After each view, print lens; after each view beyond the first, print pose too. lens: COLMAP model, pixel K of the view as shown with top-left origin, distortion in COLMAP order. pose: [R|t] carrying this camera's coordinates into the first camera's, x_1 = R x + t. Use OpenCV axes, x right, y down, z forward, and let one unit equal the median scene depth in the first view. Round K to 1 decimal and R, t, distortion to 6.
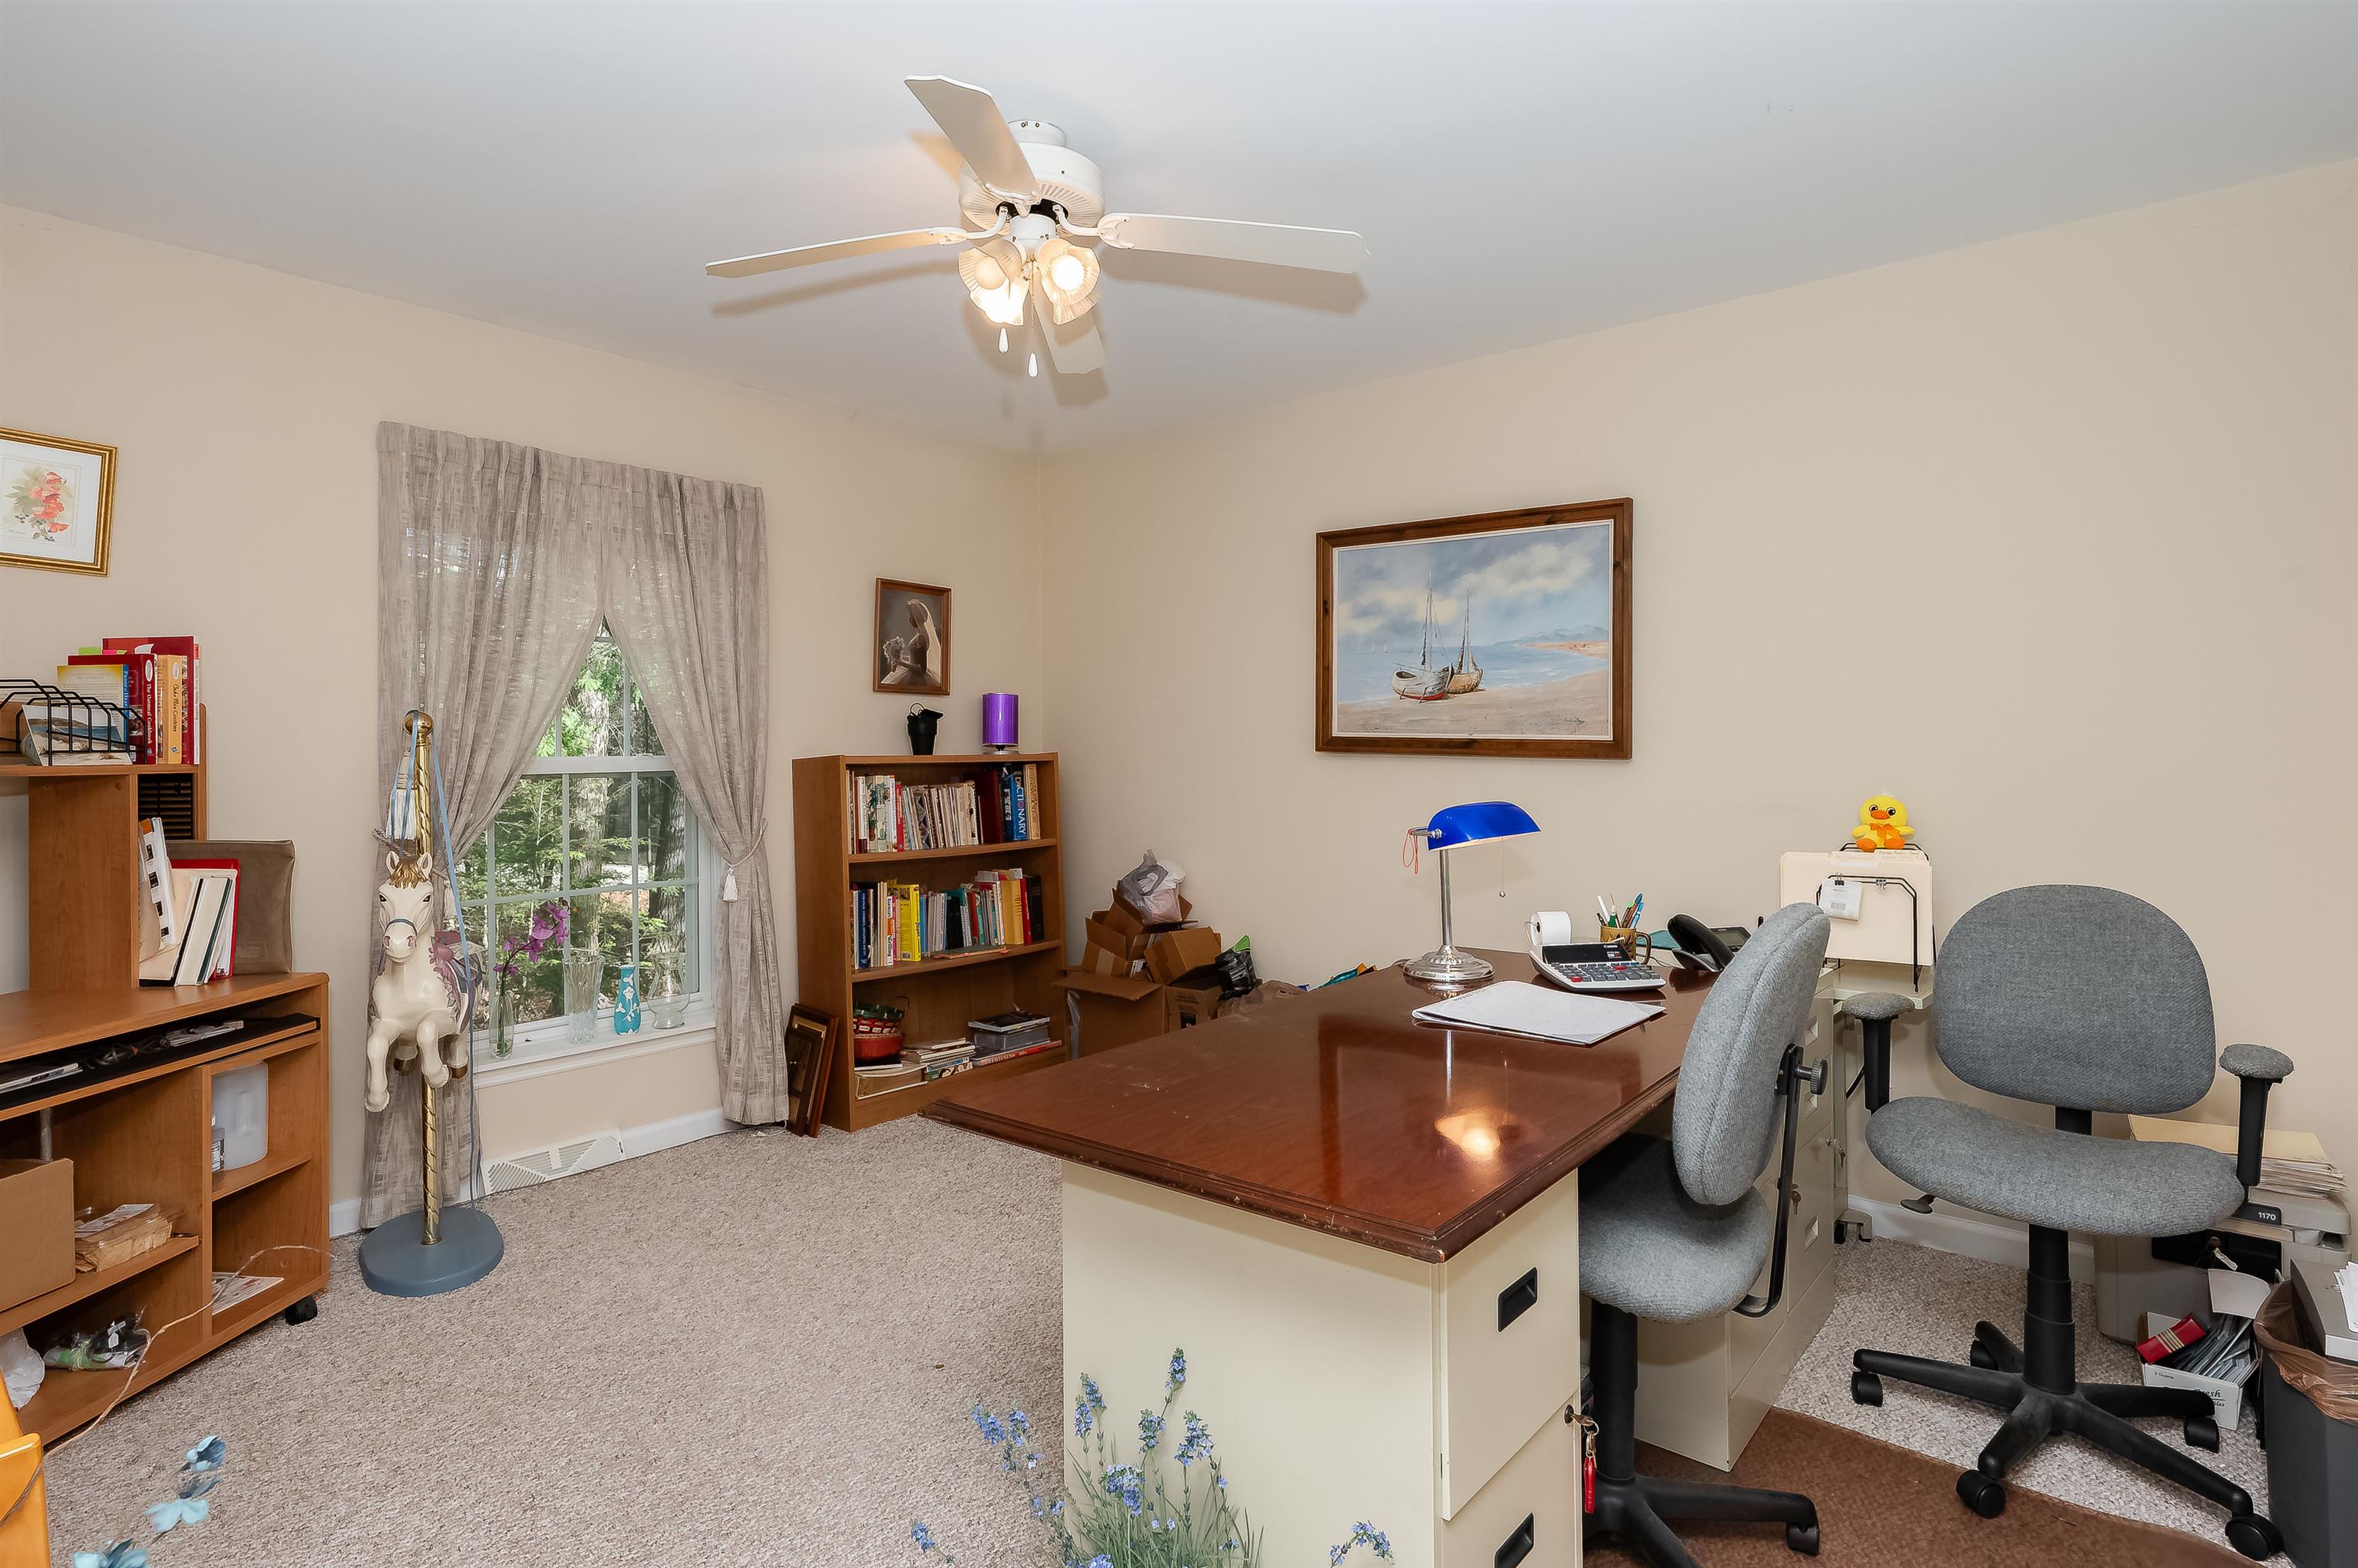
lens RADIAL K [[1233.8, 0, 1178.6], [0, 1233.8, 752.8], [0, 0, 1]] dist [-0.000703, -0.000219]
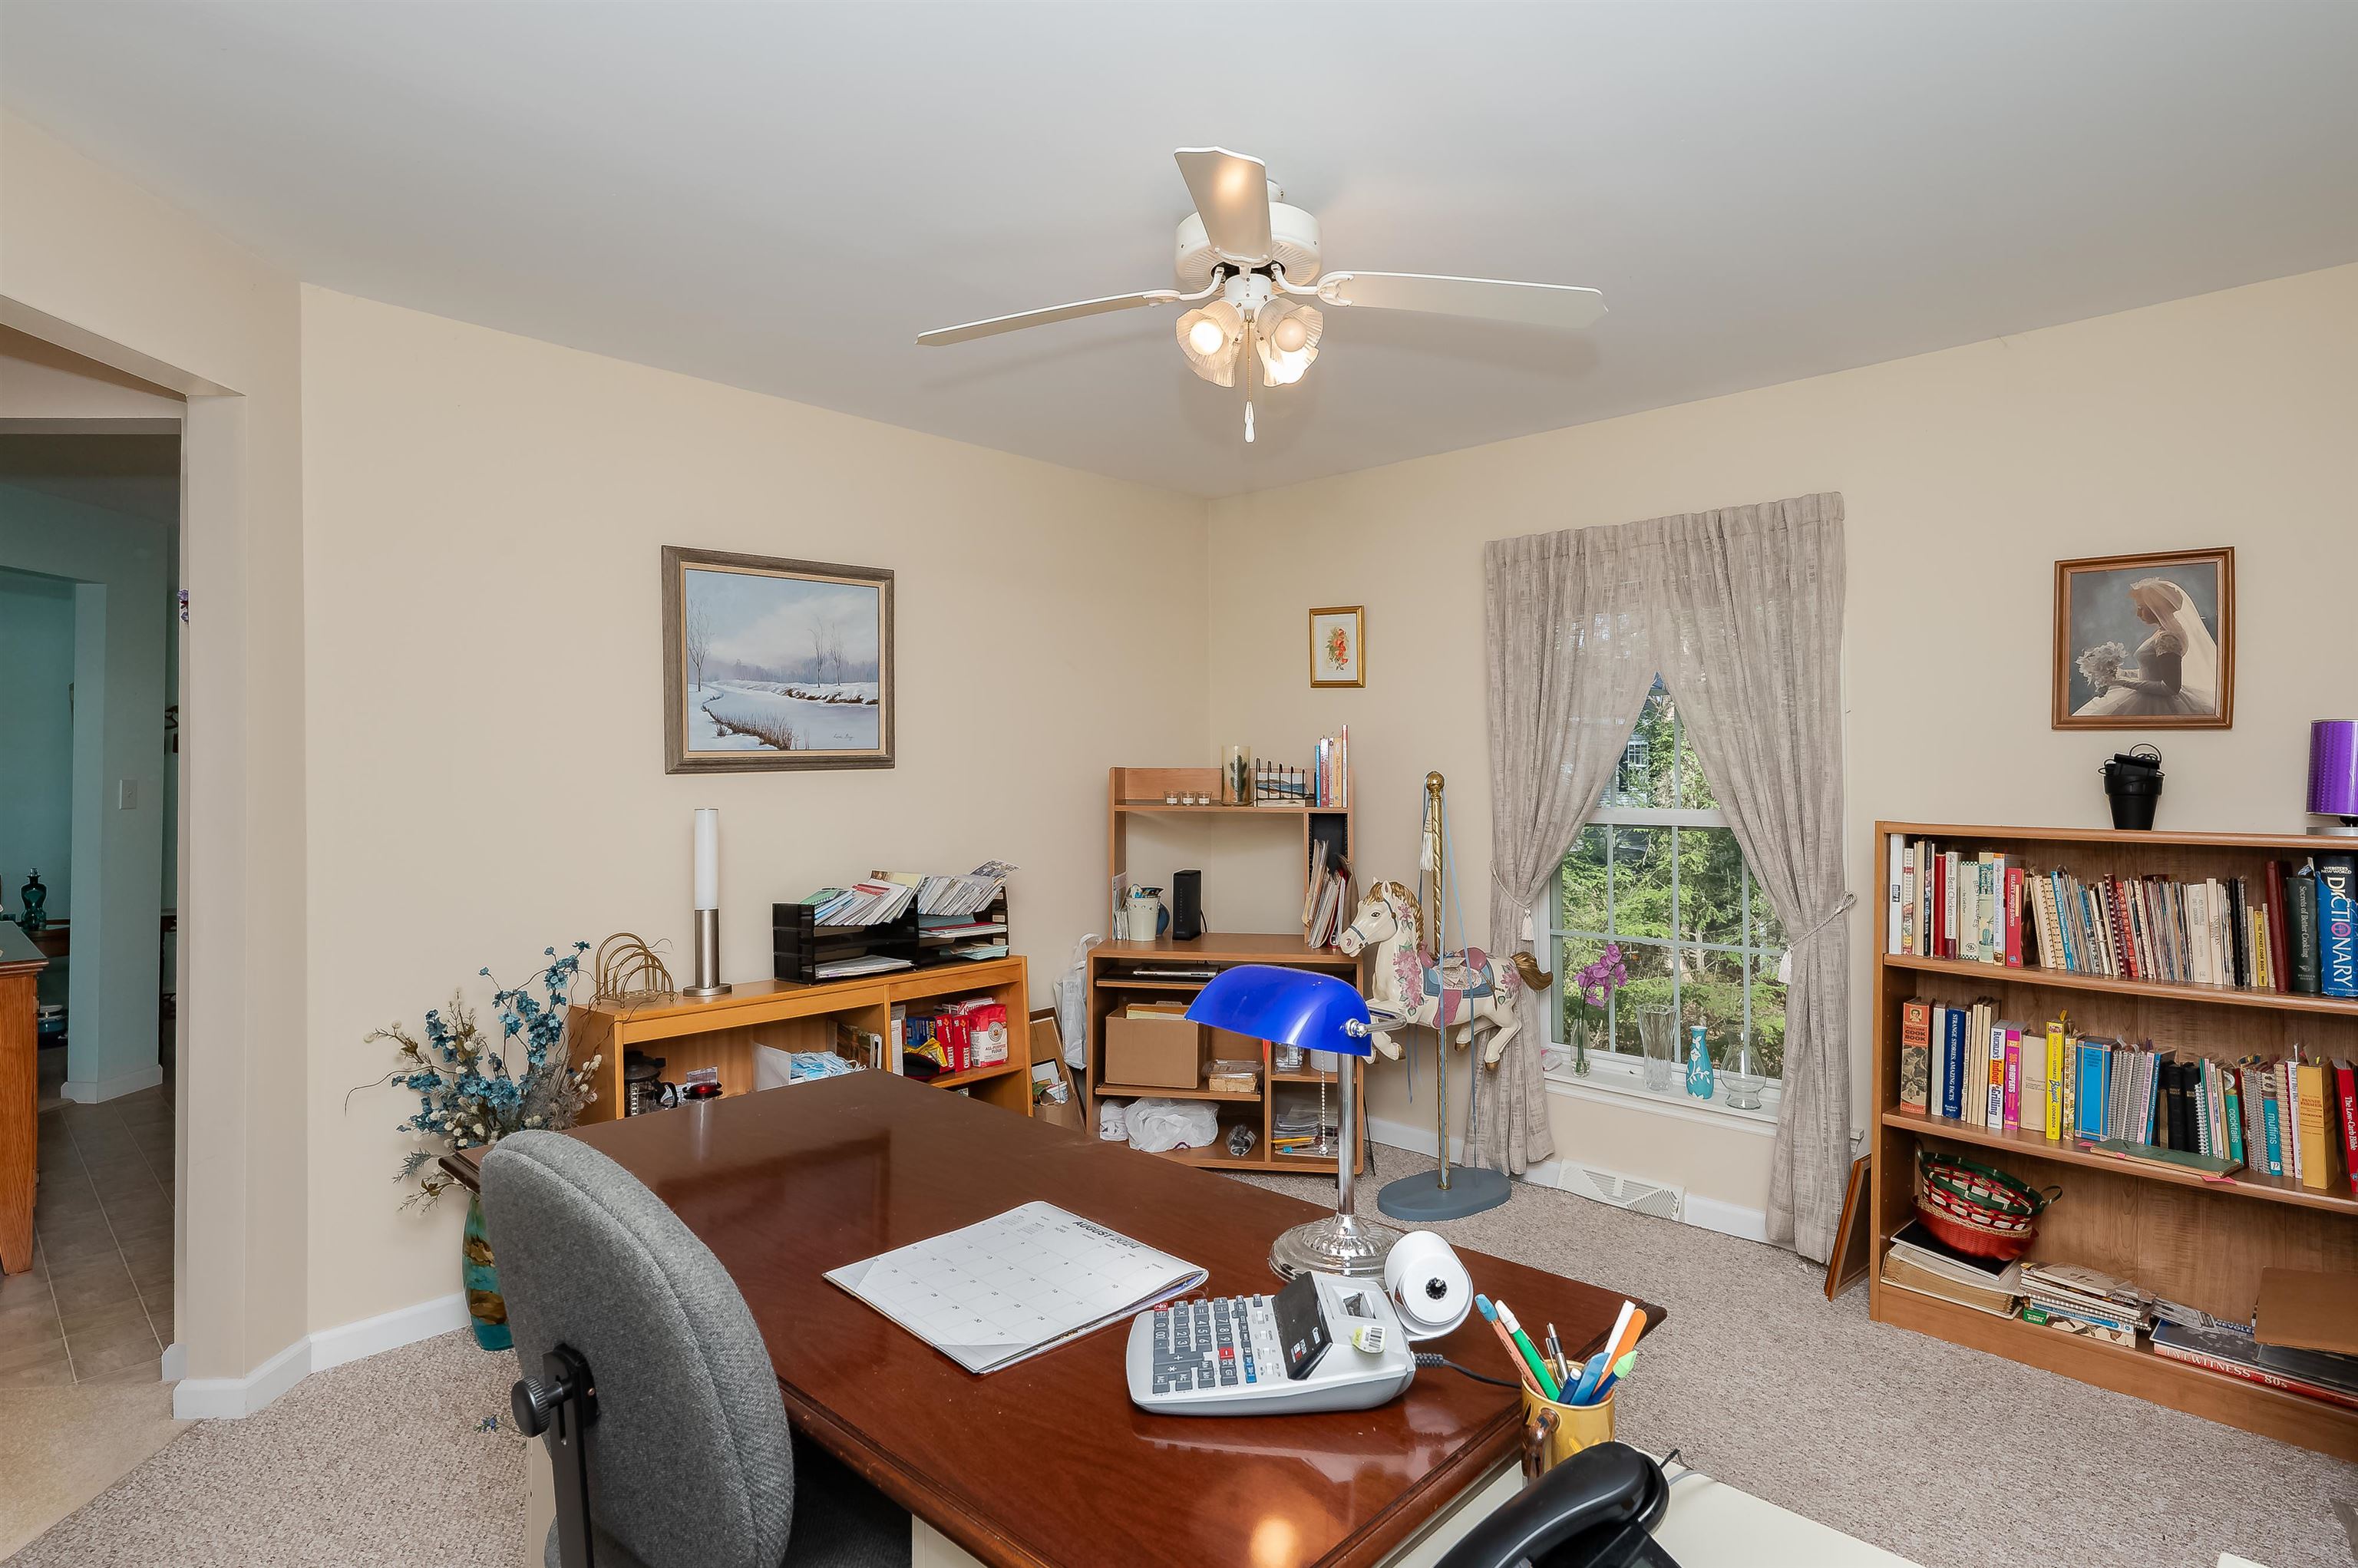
lens RADIAL K [[1209.8, 0, 1134.1], [0, 1209.8, 779.4], [0, 0, 1]] dist [-0.000495, -0.000092]
pose [[-0.113025, 0.016942, -0.993448, 0.489820], [-0.001808, 0.999849, 0.017256, -0.034313], [0.993591, 0.003746, -0.112977, 0.598540]]
